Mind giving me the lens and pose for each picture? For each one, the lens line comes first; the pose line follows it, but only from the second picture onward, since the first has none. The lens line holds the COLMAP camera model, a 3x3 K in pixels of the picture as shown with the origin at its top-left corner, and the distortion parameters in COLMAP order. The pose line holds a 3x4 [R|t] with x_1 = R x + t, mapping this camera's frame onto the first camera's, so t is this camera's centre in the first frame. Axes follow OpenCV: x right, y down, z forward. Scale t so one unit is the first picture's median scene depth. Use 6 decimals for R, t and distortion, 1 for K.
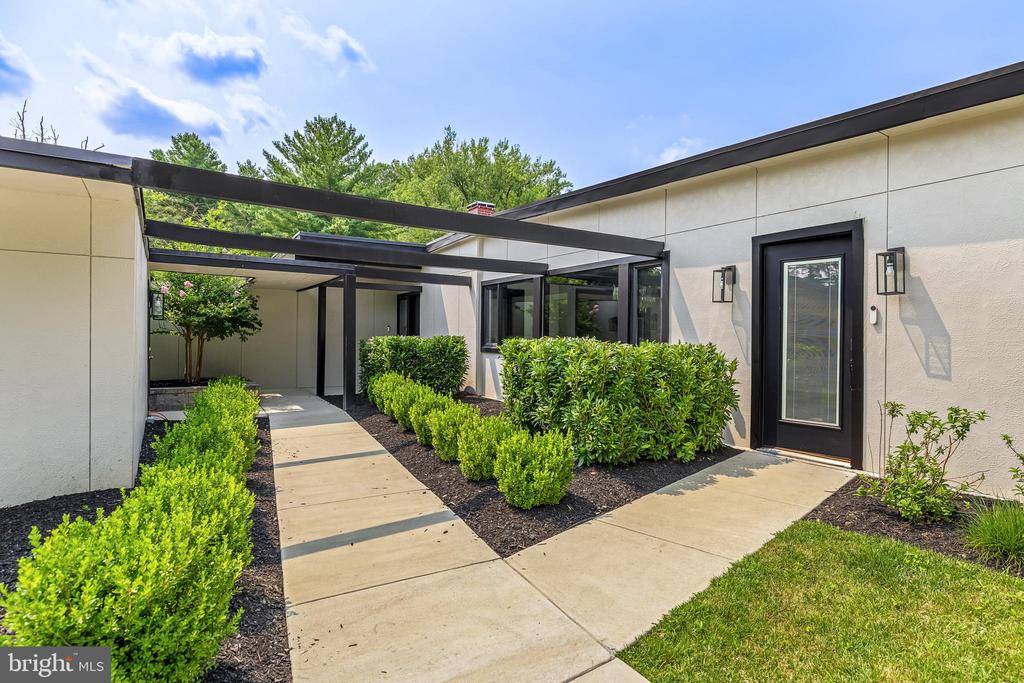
lens RADIAL K [[536.5, 0, 512.8], [0, 536.5, 338.7], [0, 0, 1]] dist [-0.001919, -0.000573]
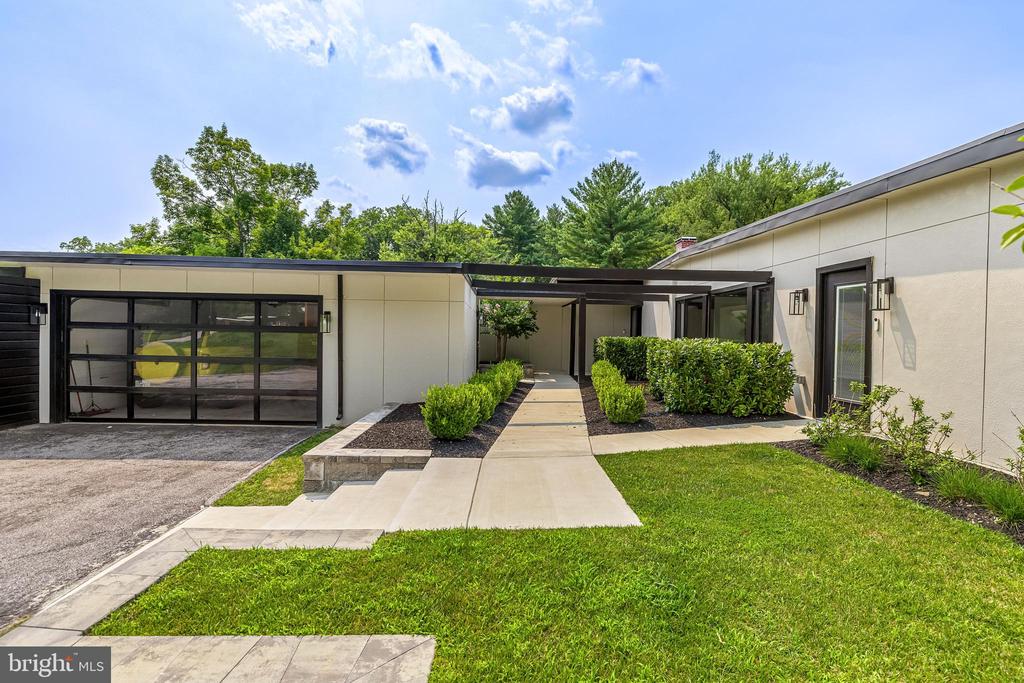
lens RADIAL K [[472.5, 0, 511.3], [0, 472.5, 337.4], [0, 0, 1]] dist [-0.007626, 0.001032]
pose [[0.847739, 0.009803, -0.530323, 0.233867], [-0.011732, 0.999931, -0.000270, 0.000903], [0.530284, 0.006451, 0.847795, -0.263169]]
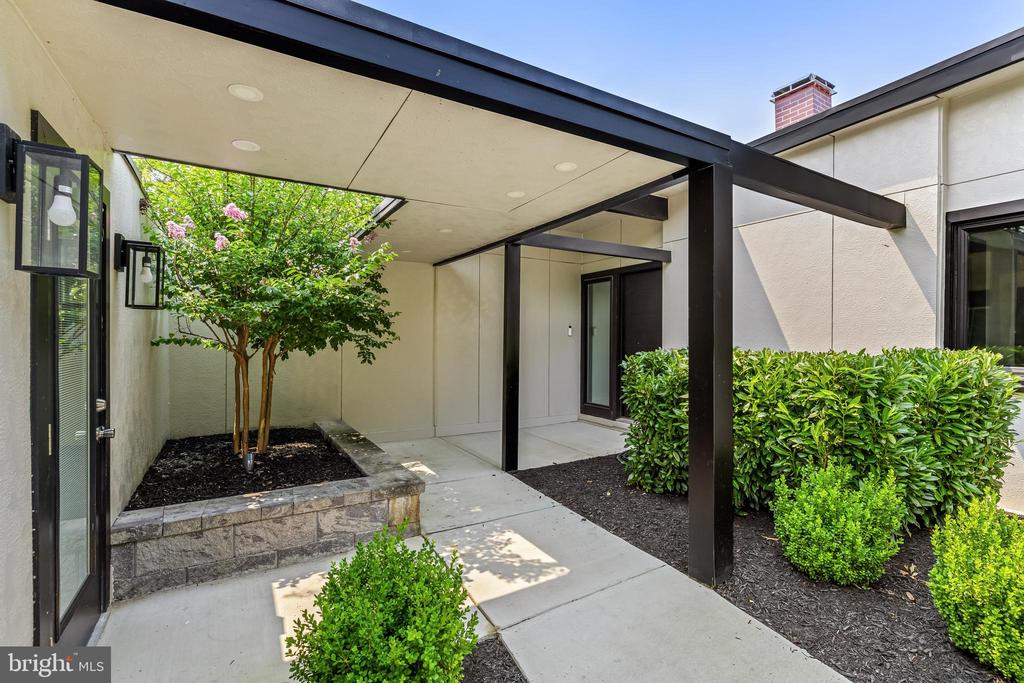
lens RADIAL K [[472.5, 0, 517.2], [0, 472.5, 339.9], [0, 0, 1]] dist [-0.007626, 0.001032]
pose [[0.999245, -0.005134, -0.038509, -0.376551], [0.005168, 0.999986, 0.000785, -0.012890], [0.038504, -0.000984, 0.999258, 0.644178]]
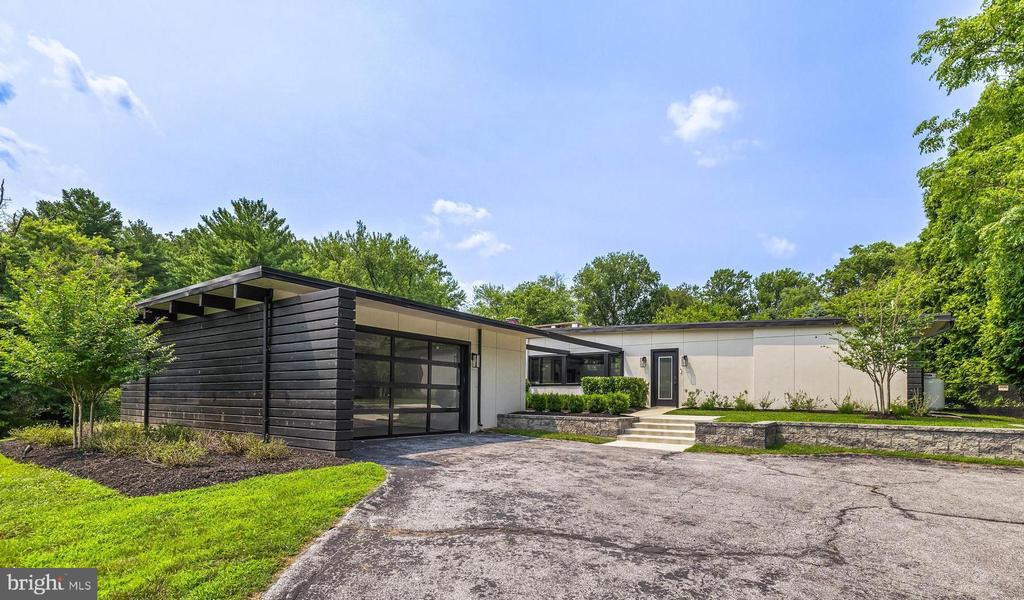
lens RADIAL K [[494.8, 0, 523.8], [0, 494.8, 395.6], [0, 0, 1]] dist [-0.000697, -0.000826]
pose [[0.930742, 0.002355, 0.365670, -0.872557], [-0.000913, 0.999991, -0.004117, 0.076862], [-0.365676, 0.003498, 0.930735, -0.997941]]
